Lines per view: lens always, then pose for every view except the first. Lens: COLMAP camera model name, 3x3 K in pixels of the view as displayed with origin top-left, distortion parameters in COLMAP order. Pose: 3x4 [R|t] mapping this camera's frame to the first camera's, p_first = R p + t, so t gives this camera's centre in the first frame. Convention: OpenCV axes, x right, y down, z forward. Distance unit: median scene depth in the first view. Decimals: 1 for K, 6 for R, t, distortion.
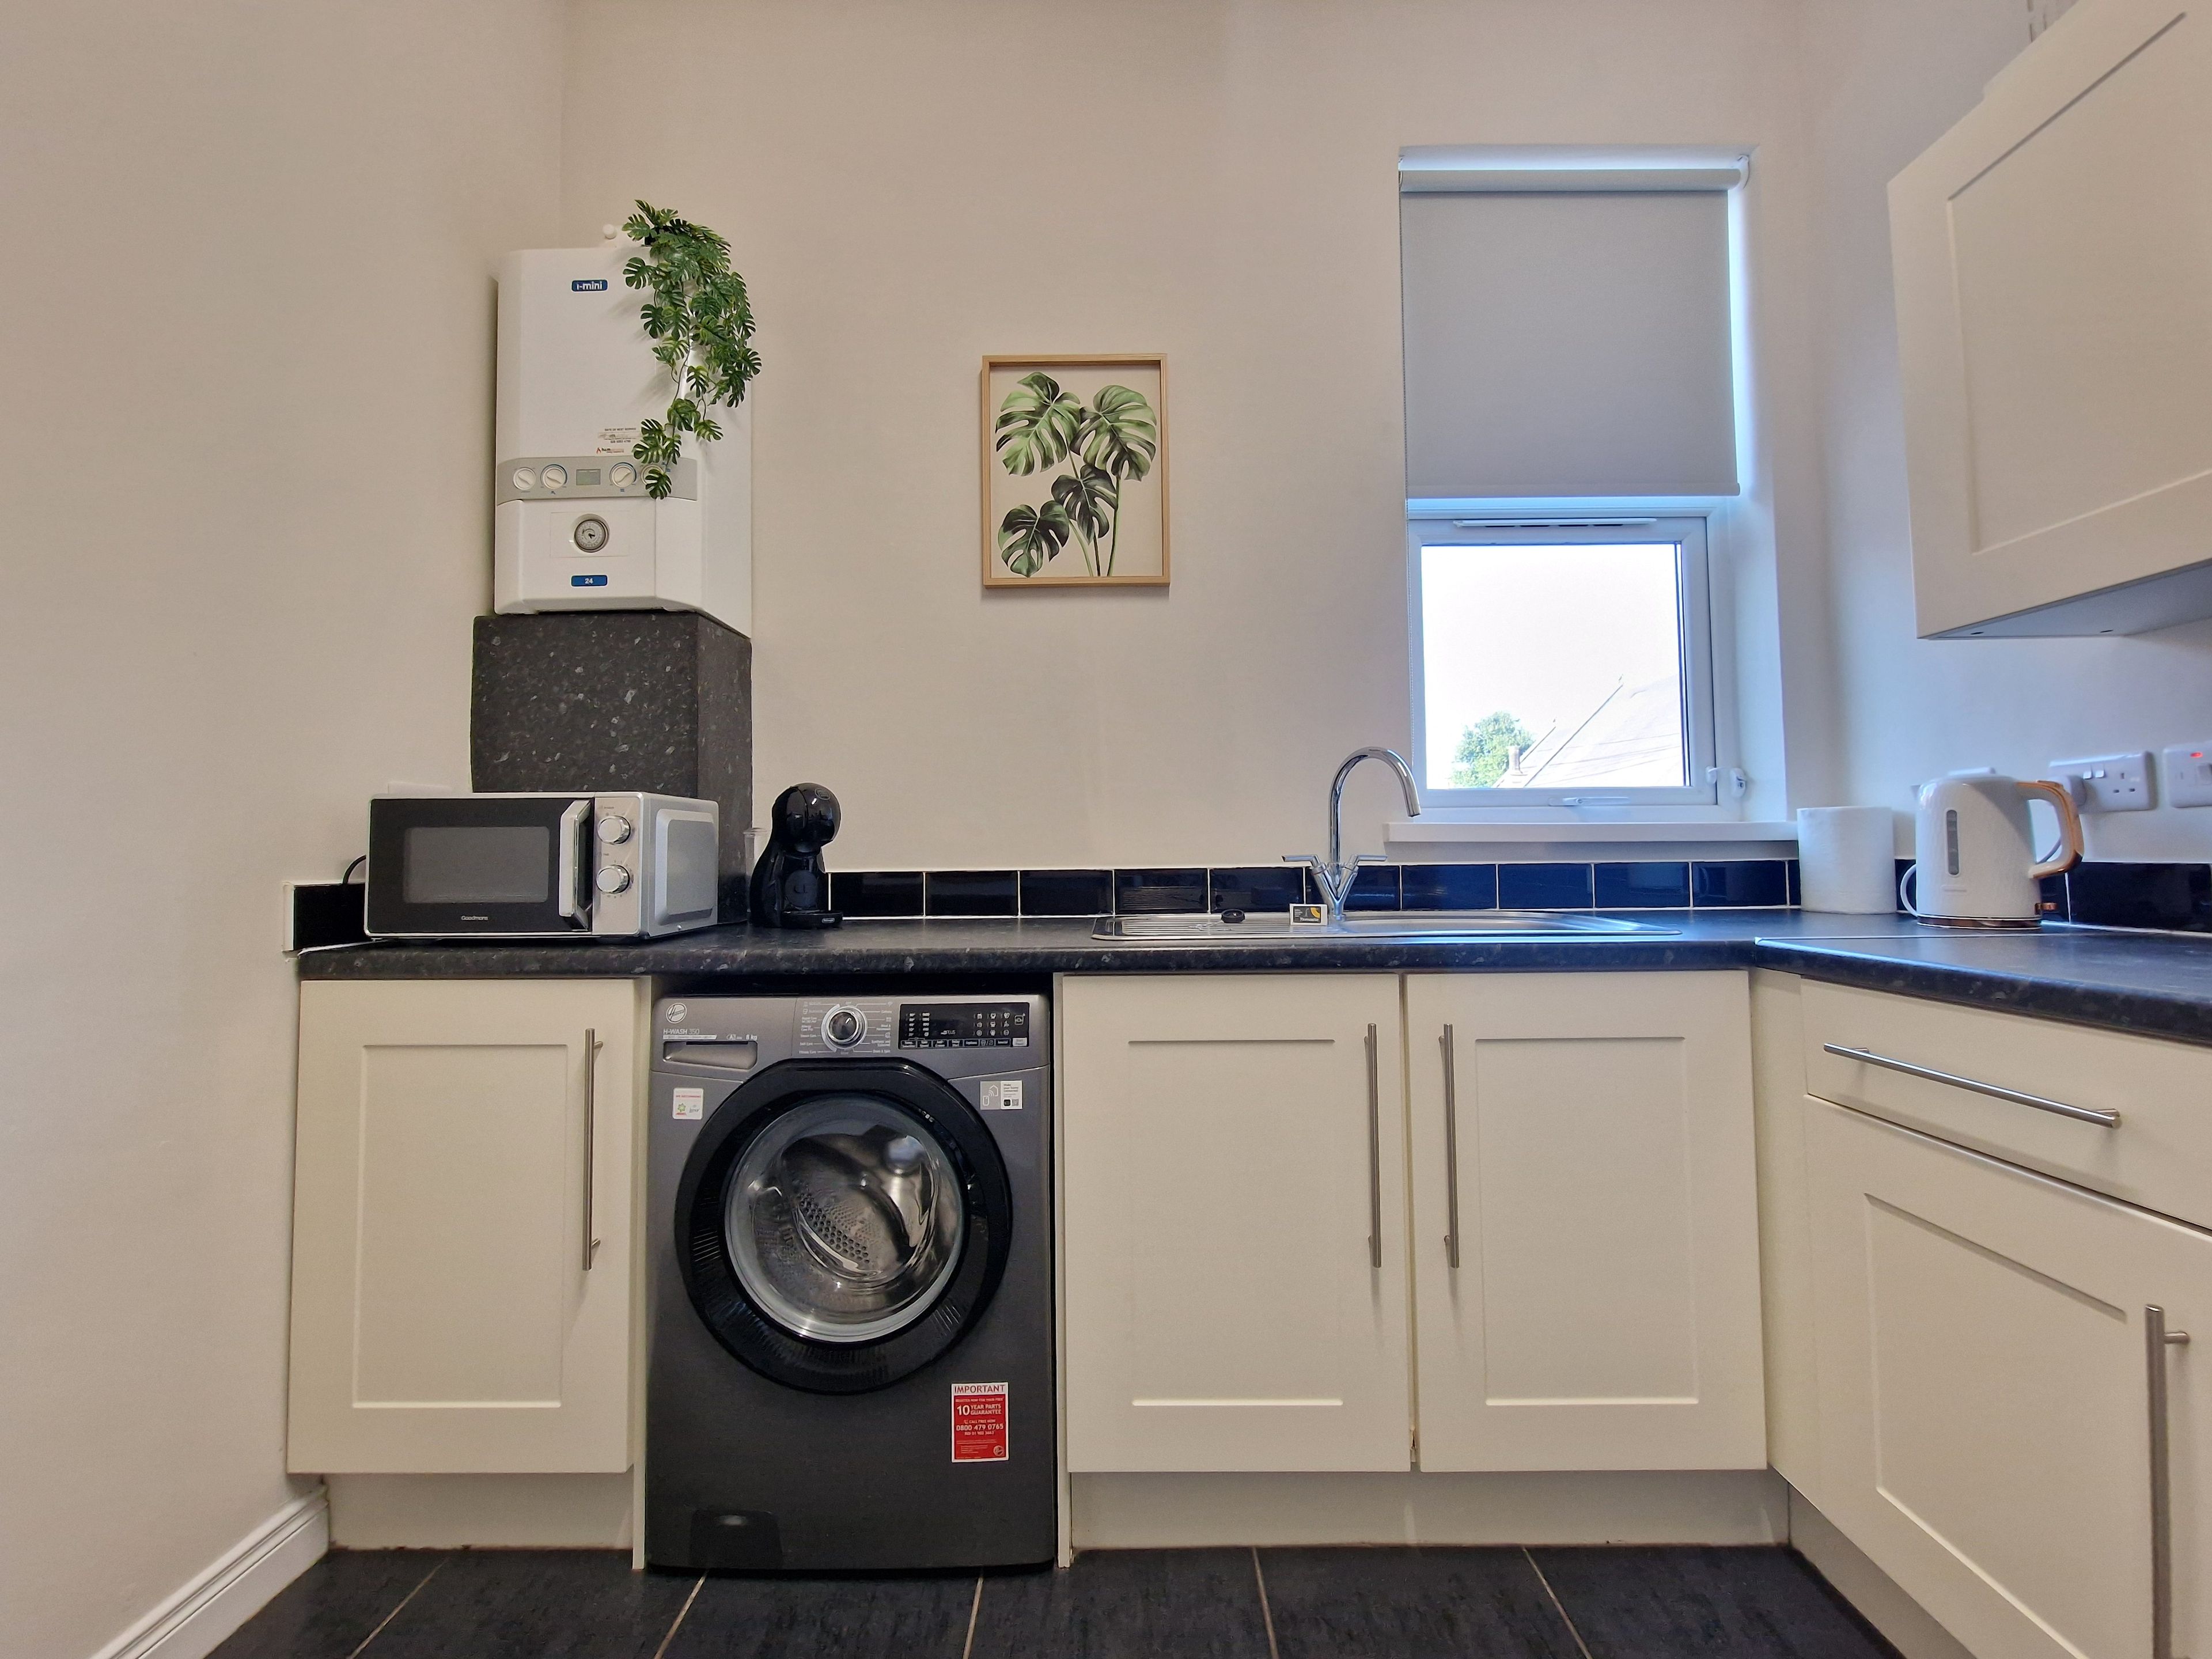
lens RADIAL K [[909.0, 0, 1104.1], [0, 909.0, 808.5], [0, 0, 1]] dist [-0.000562, -0.003192]
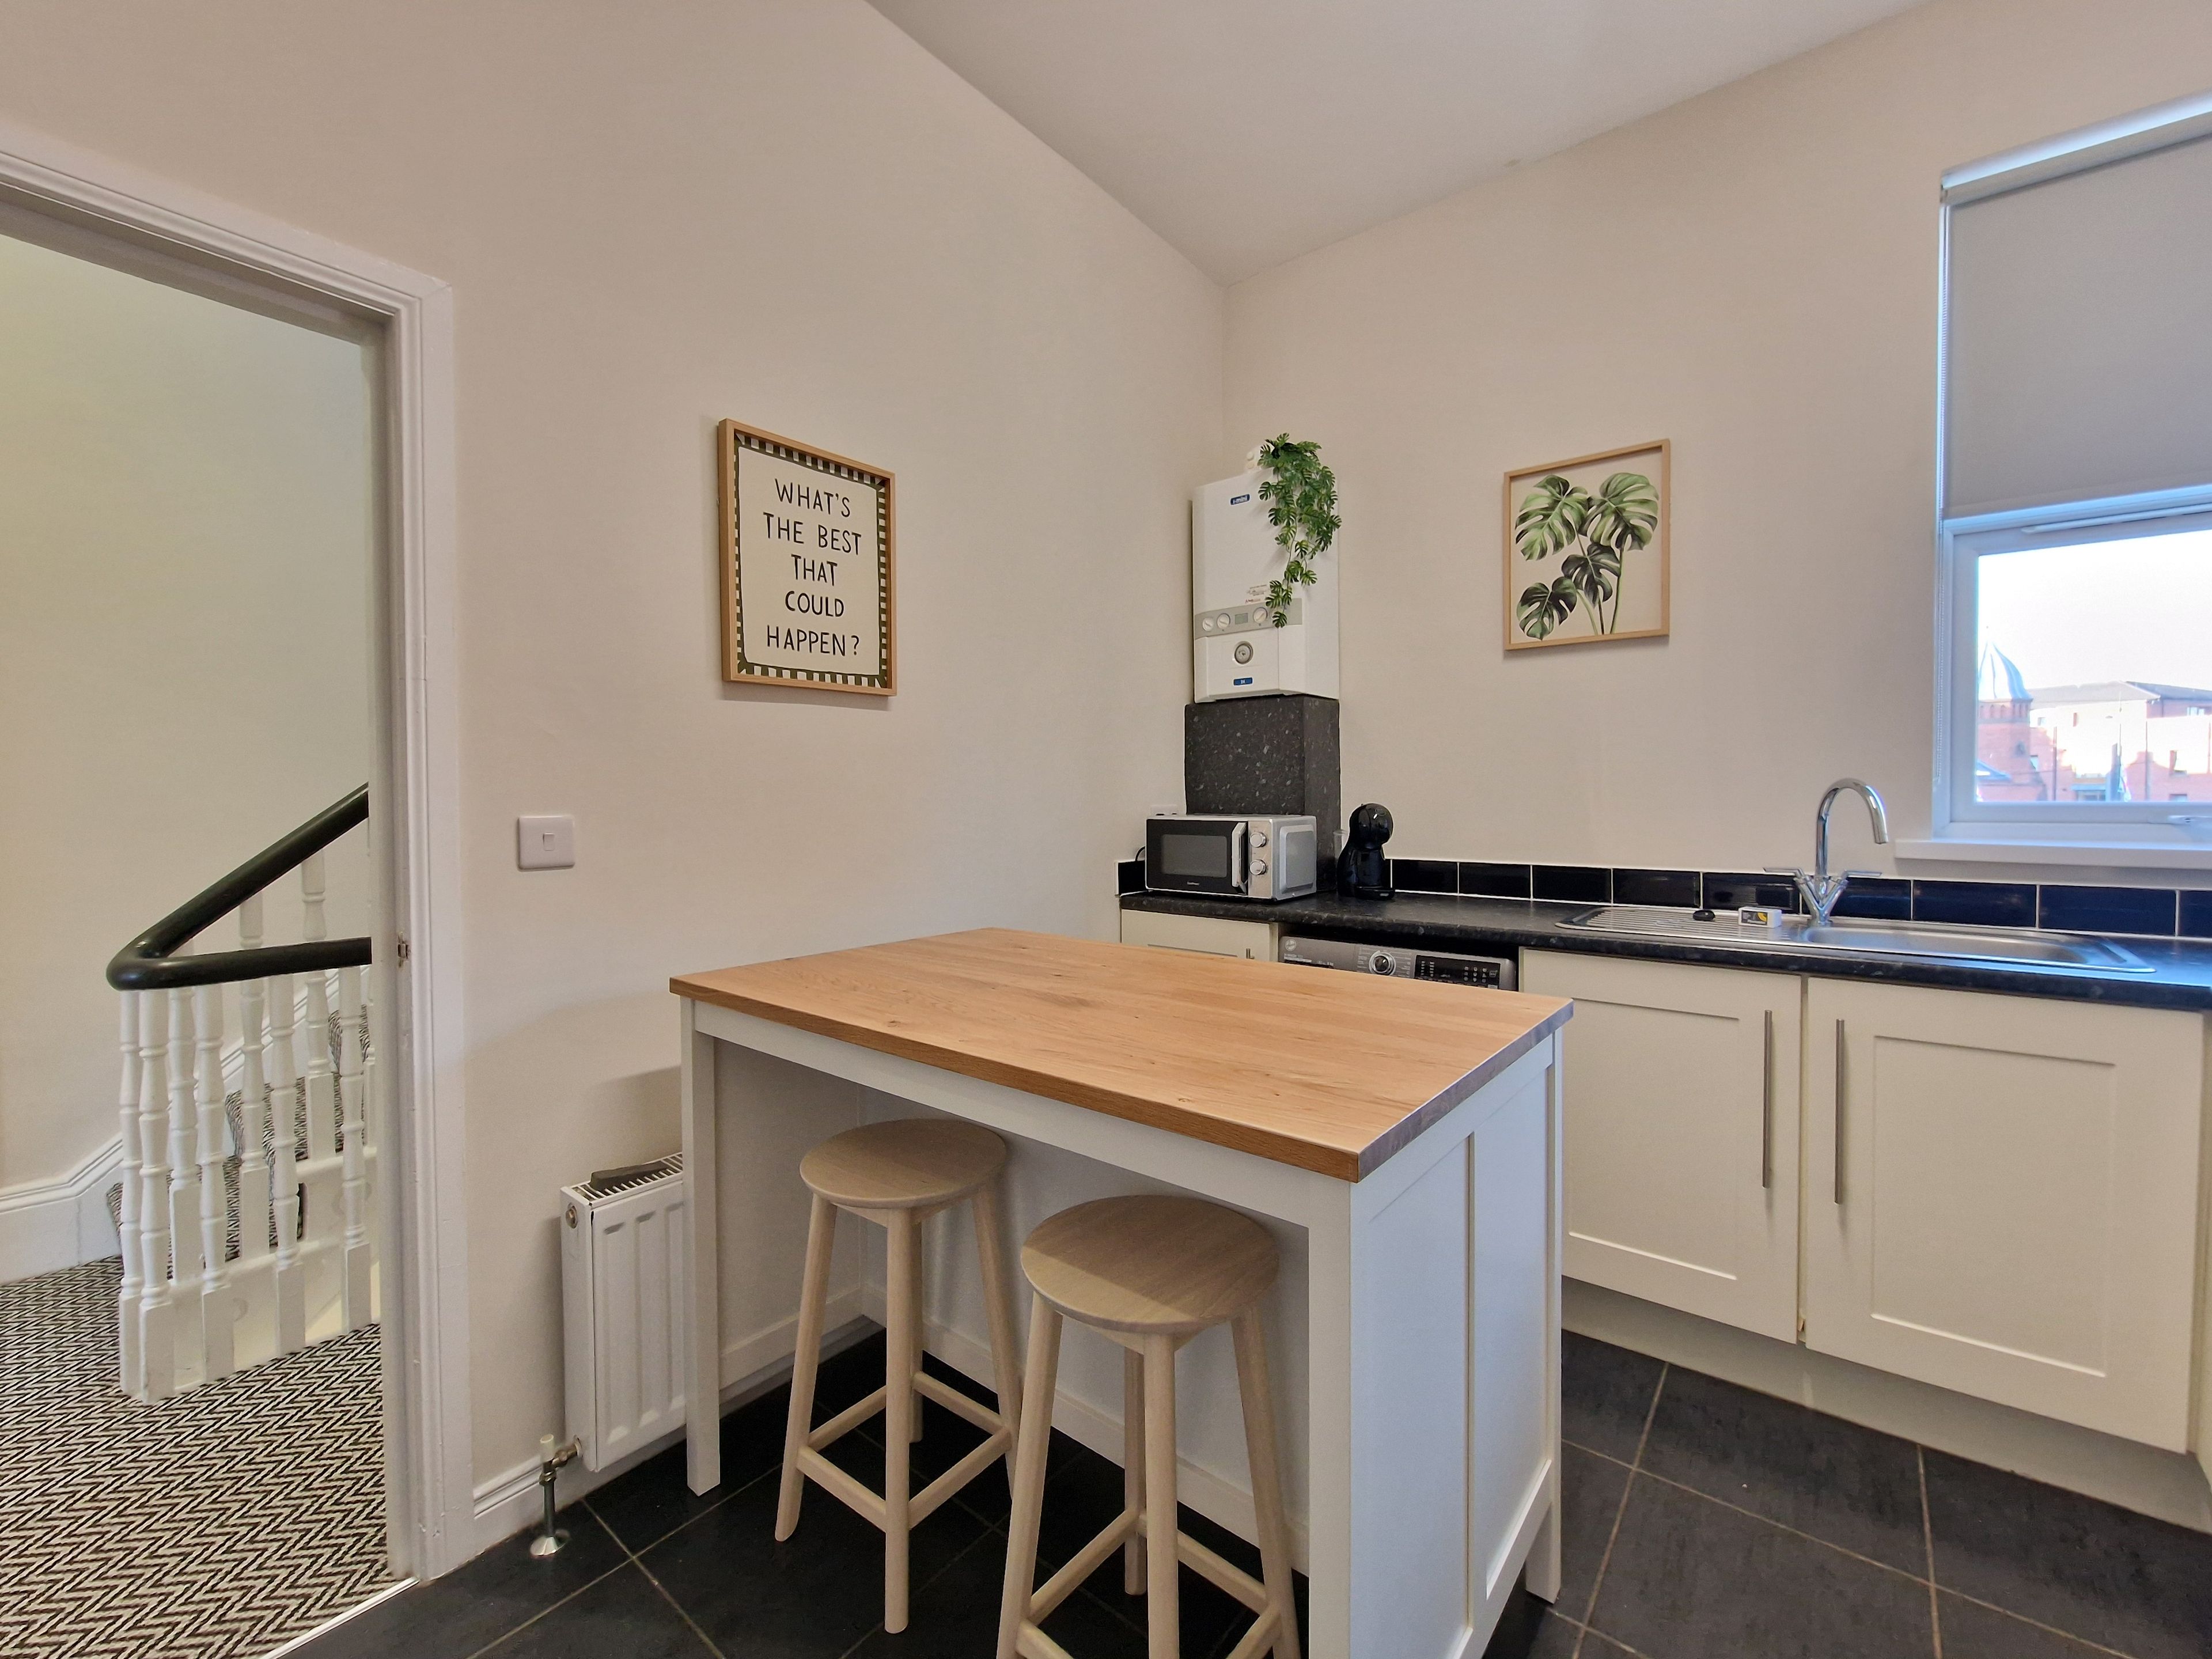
lens RADIAL K [[909.0, 0, 1104.1], [0, 909.0, 808.5], [0, 0, 1]] dist [-0.000562, -0.003192]
pose [[0.785912, 0.016757, -0.618111, 0.238325], [0.025276, 0.997927, 0.059191, -0.110207], [0.617821, -0.062142, 0.783859, -0.427102]]
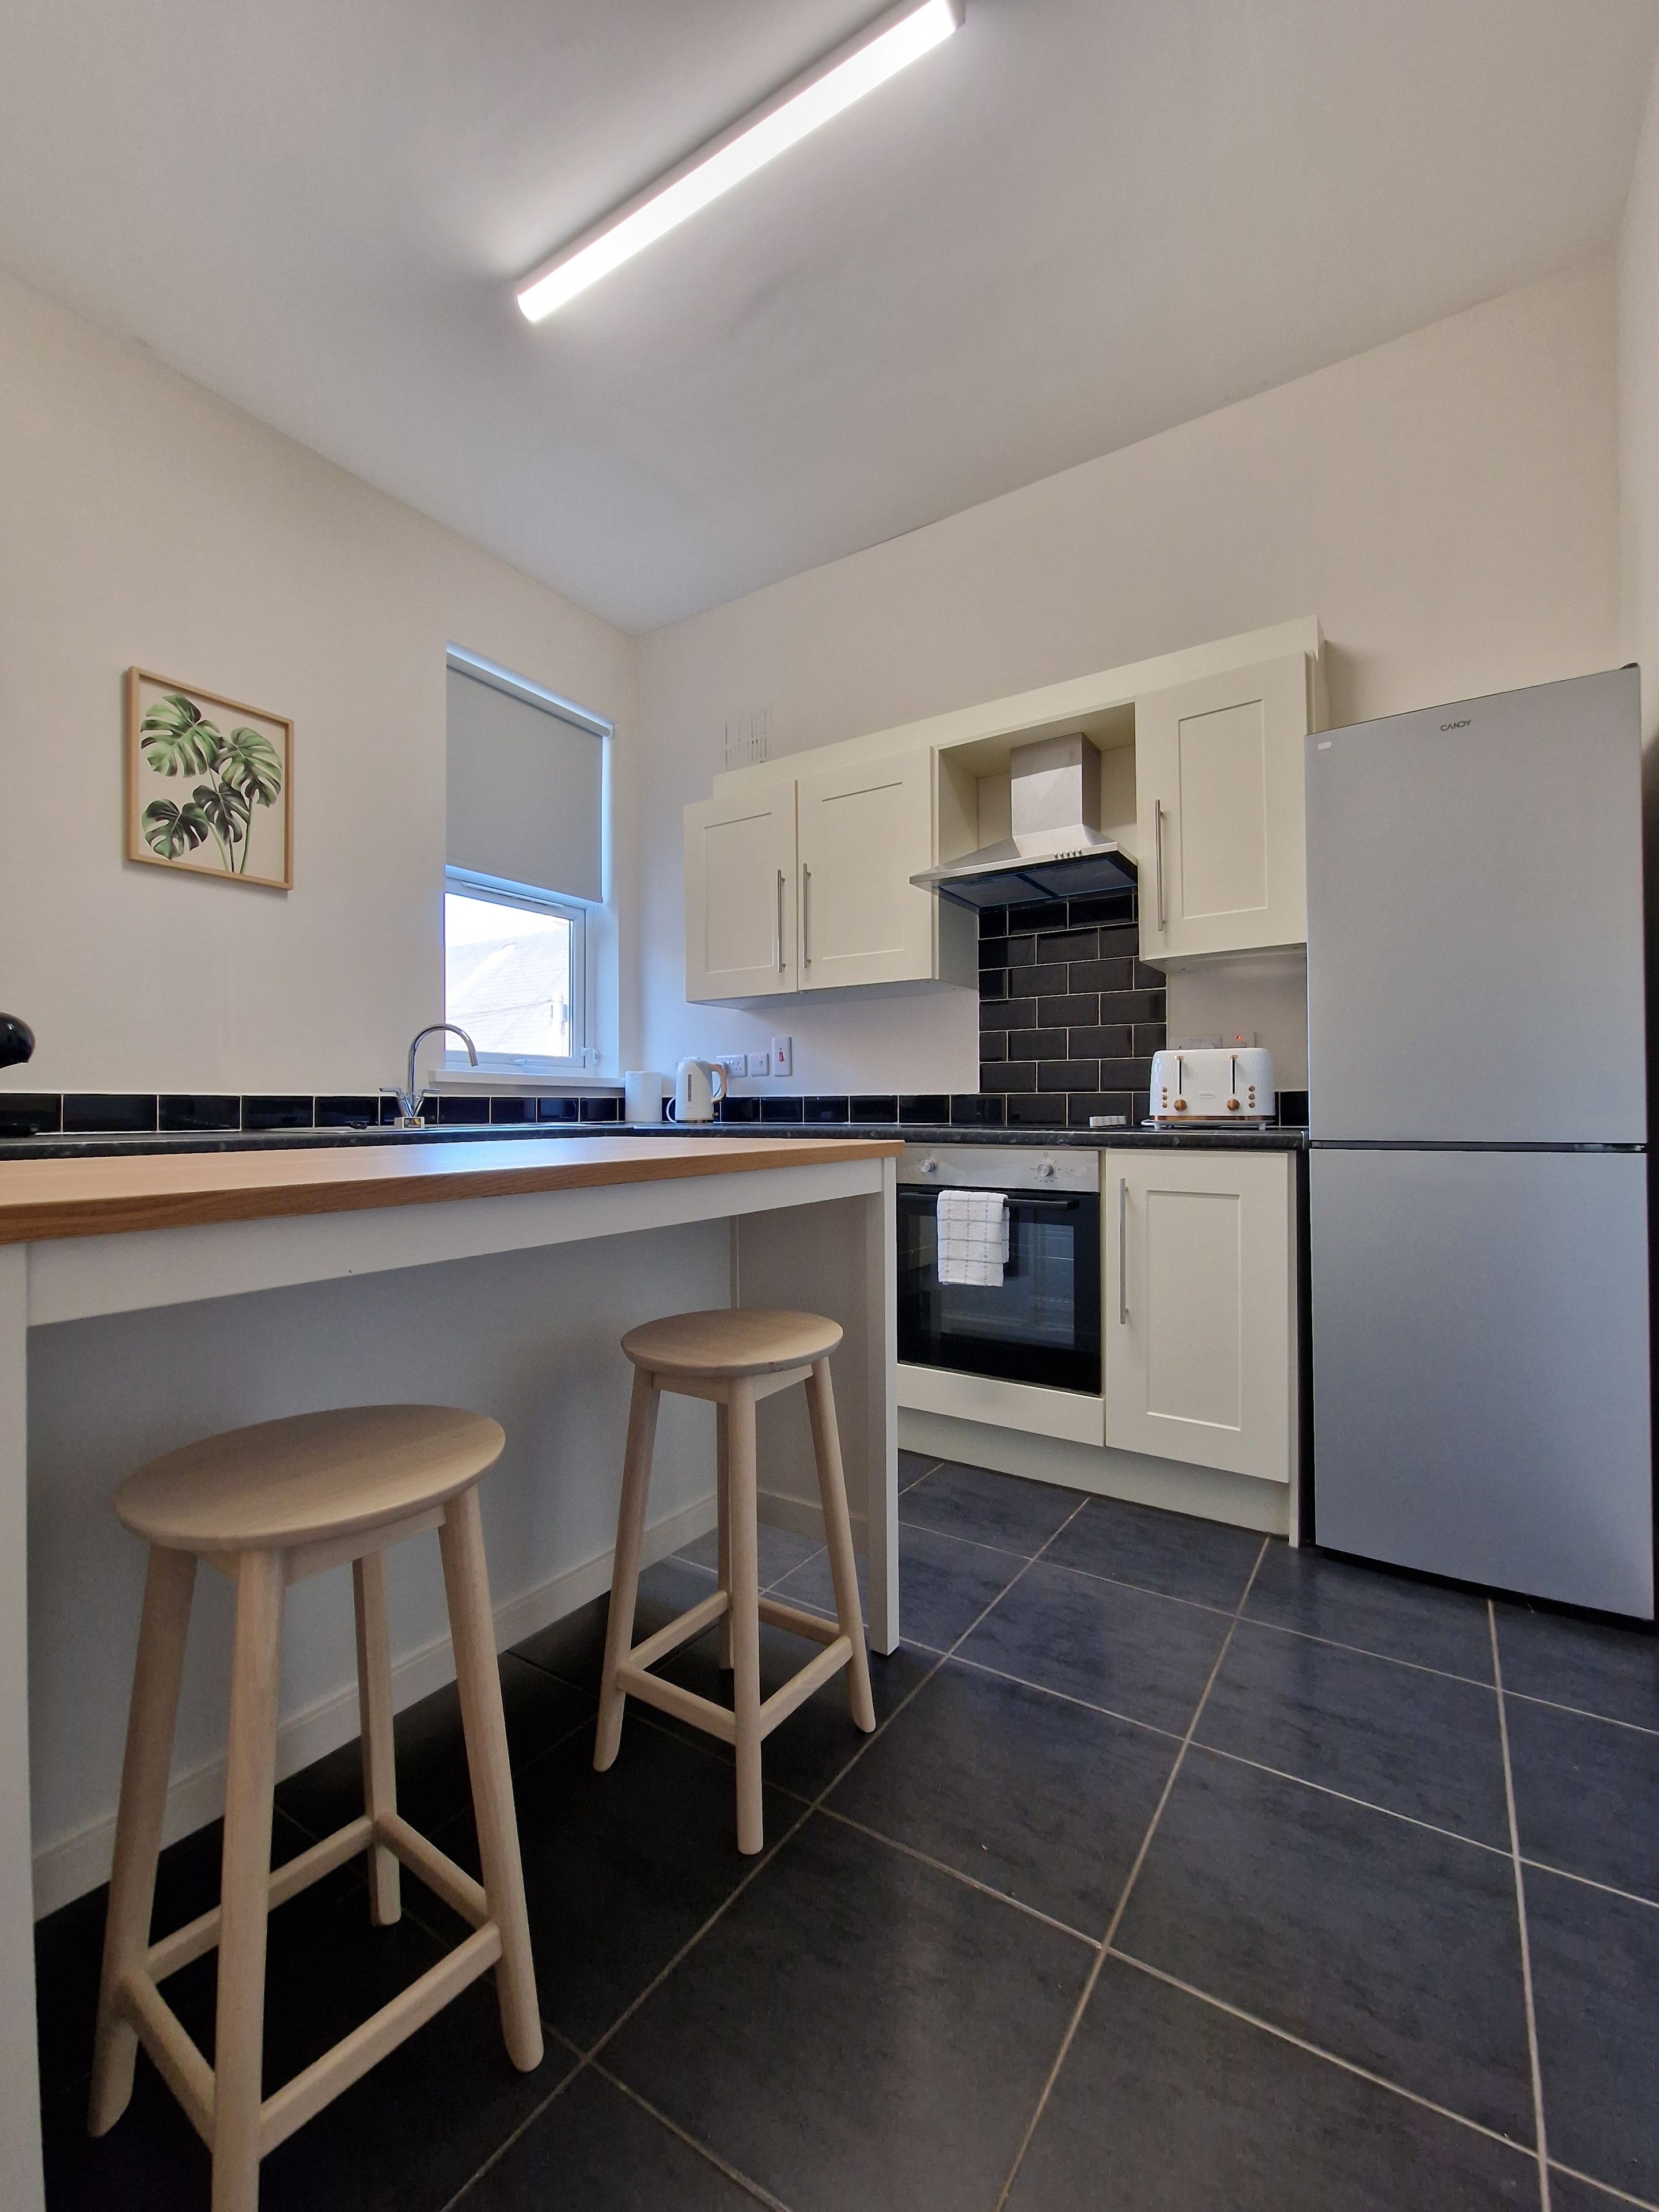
lens RADIAL K [[911.2, 0, 844.0], [0, 911.2, 1101.9], [0, 0, 1]] dist [0.001102, -0.002937]
pose [[0.535733, 0.015066, 0.844253, -0.657825], [-0.043696, 0.998996, 0.009901, 0.024833], [-0.843256, -0.042195, 0.535853, -0.475385]]
